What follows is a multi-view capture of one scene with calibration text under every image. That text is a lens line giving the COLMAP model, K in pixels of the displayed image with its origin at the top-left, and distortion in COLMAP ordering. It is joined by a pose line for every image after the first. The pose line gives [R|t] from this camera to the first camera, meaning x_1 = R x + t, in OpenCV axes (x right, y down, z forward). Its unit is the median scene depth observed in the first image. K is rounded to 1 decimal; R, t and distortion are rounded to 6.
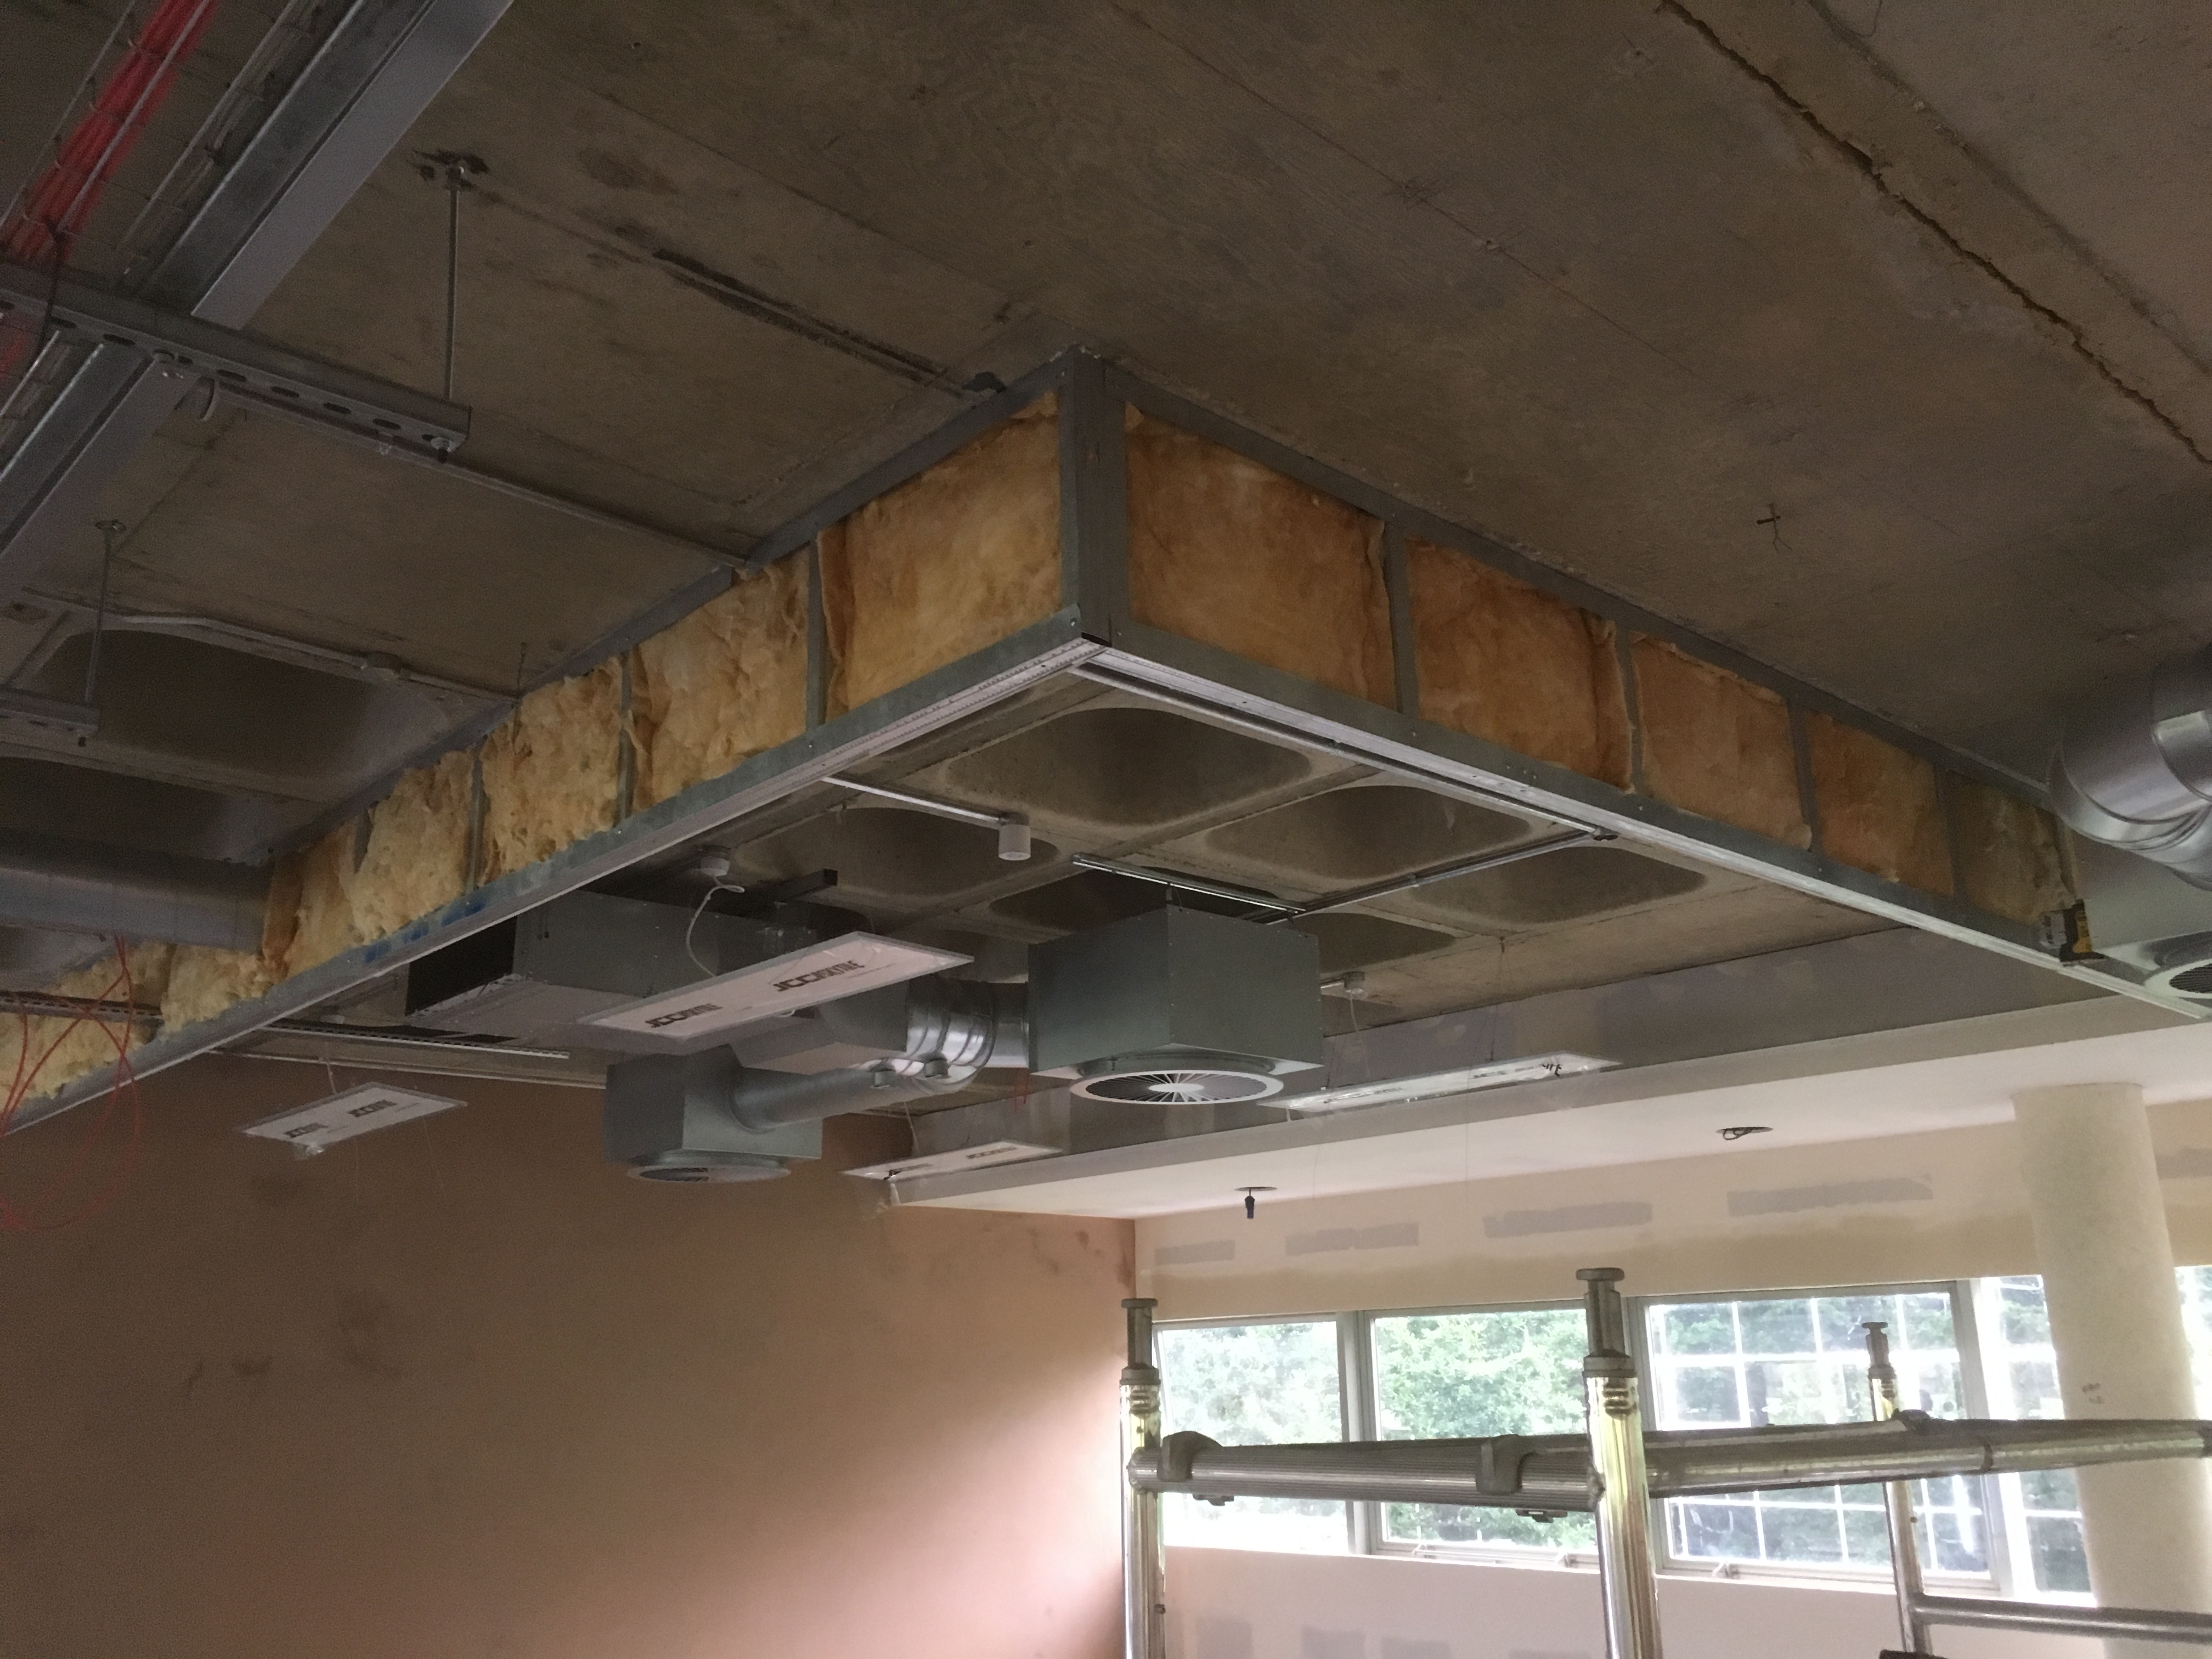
lens RADIAL K [[1864.5, 0, 1106.0], [0, 1864.5, 829.5], [0, 0, 1]] dist [0.079632, -0.110824]
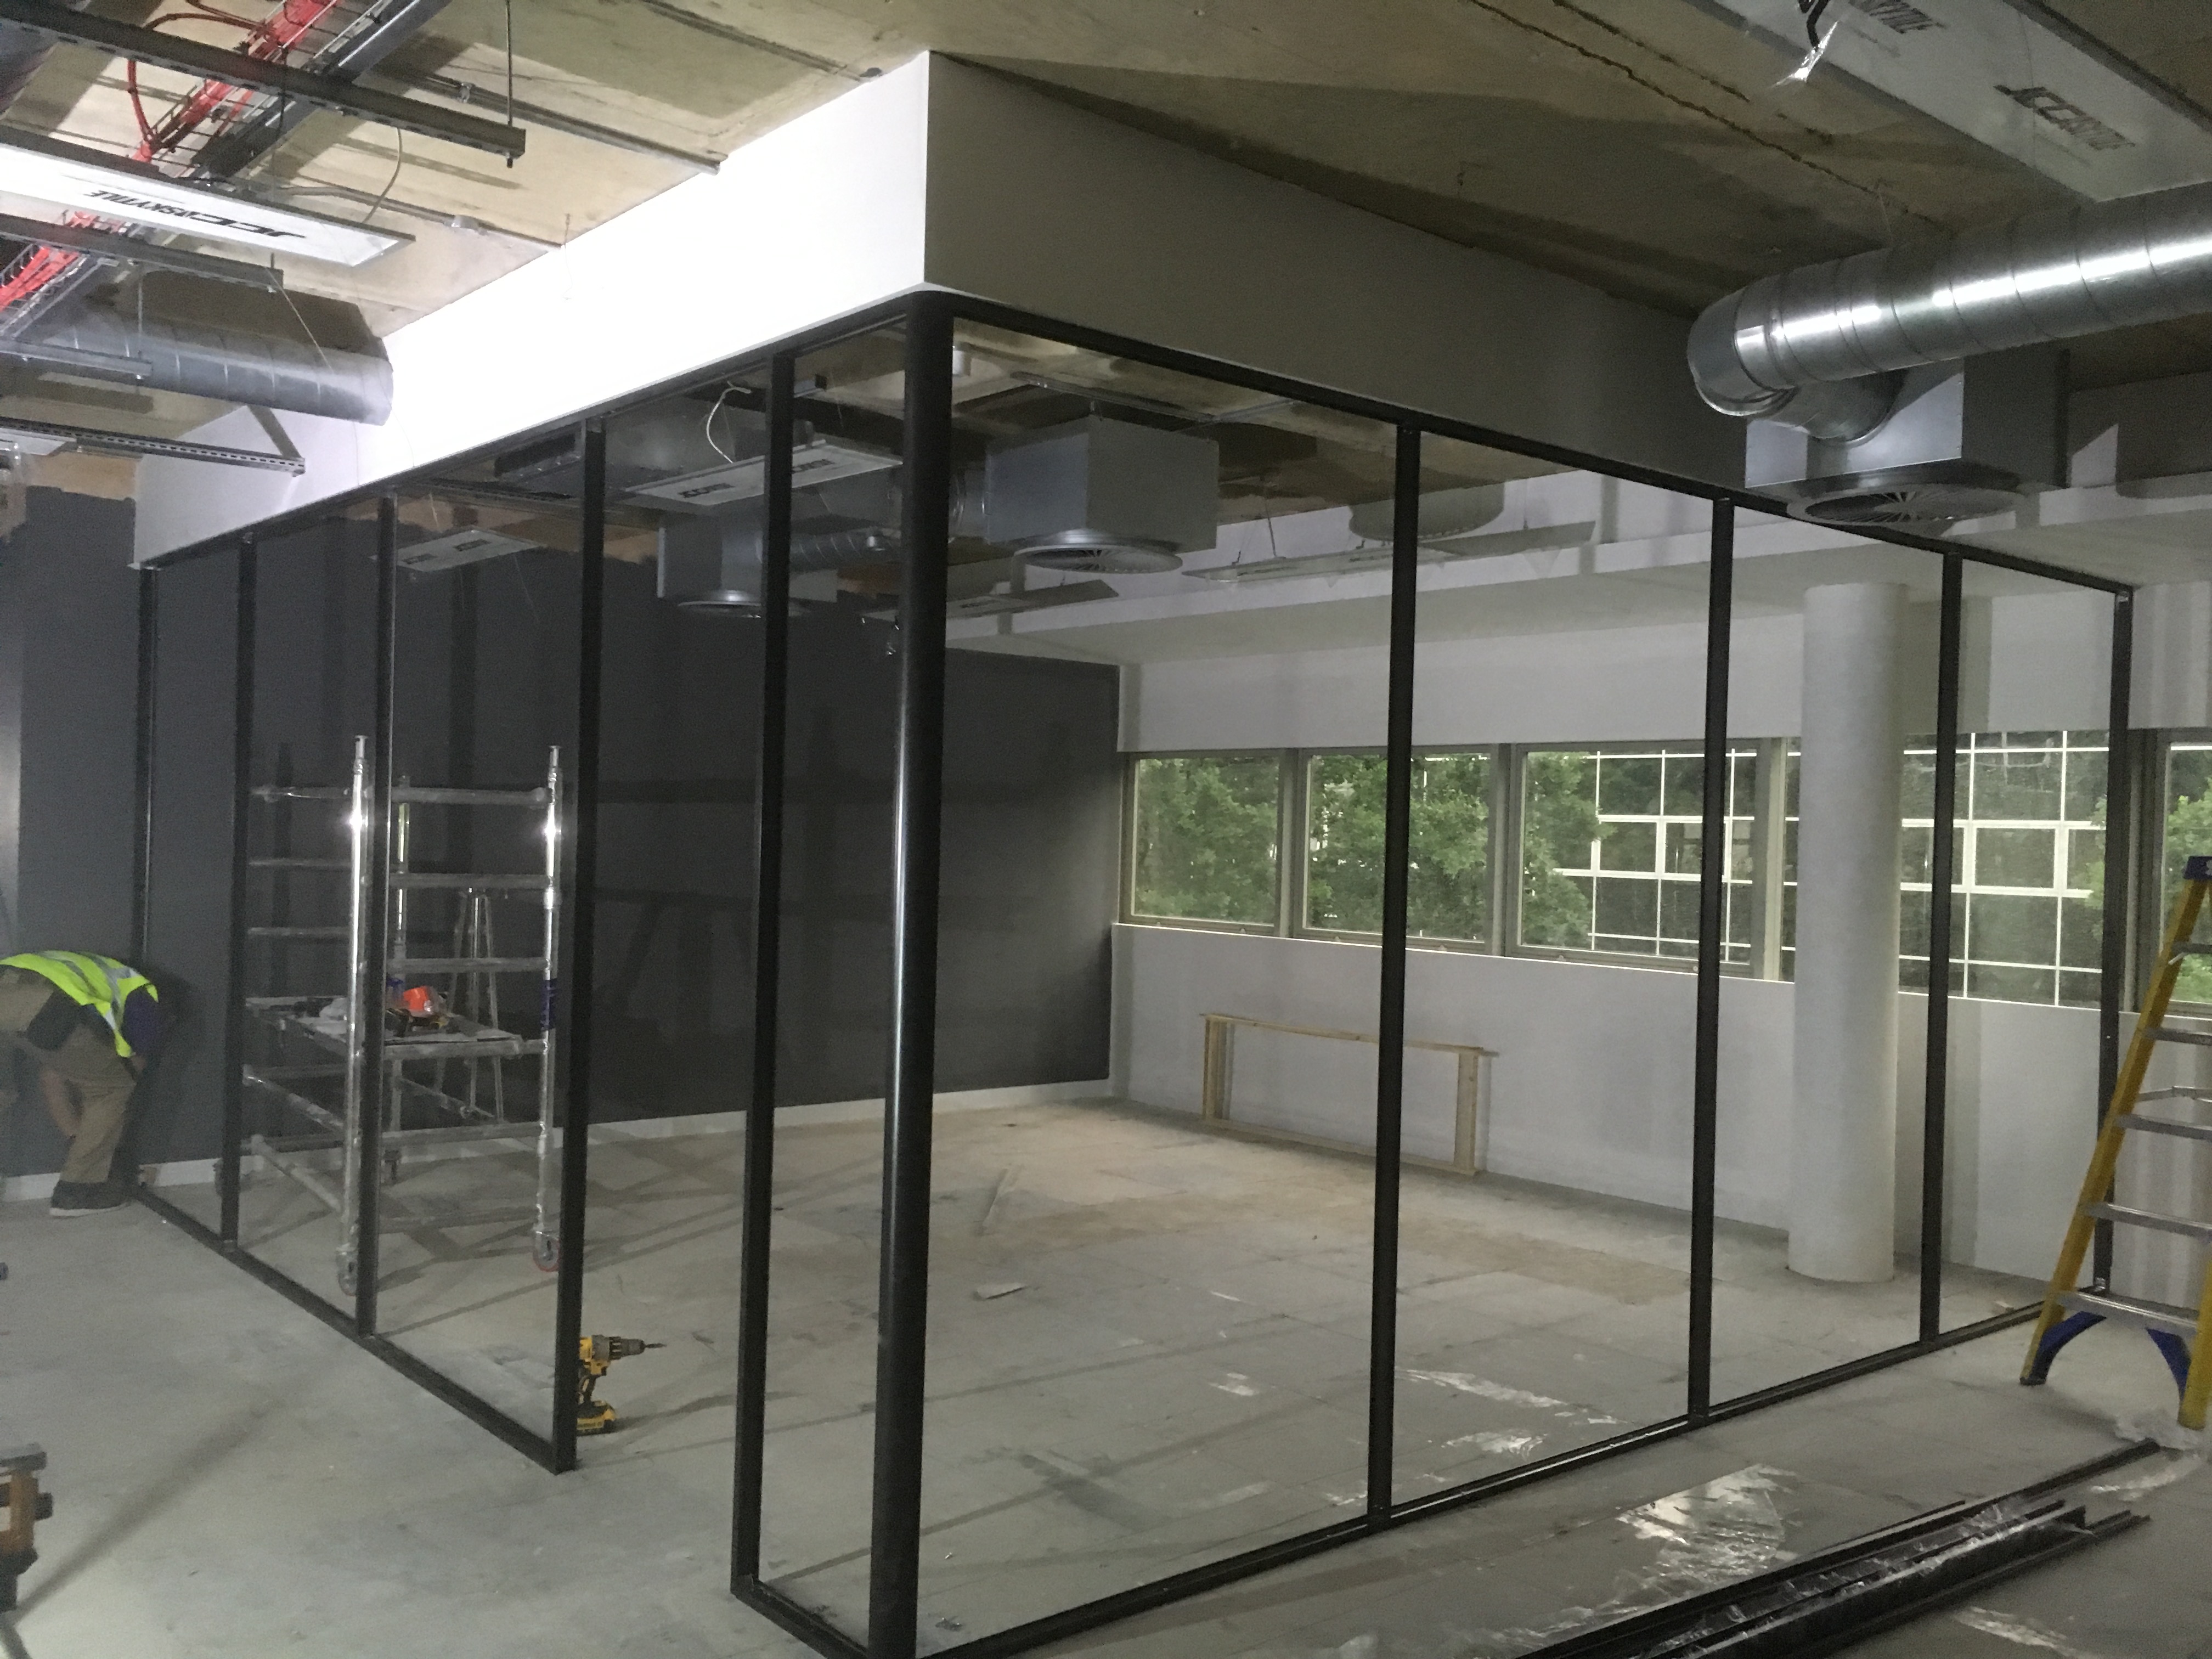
lens RADIAL K [[1864.5, 0, 1106.0], [0, 1864.5, 829.5], [0, 0, 1]] dist [0.079632, -0.110824]
pose [[0.998367, 0.047811, -0.031267, 0.098277], [-0.036879, 0.957395, 0.286418, -0.054944], [0.043629, -0.284798, 0.957594, -0.286190]]
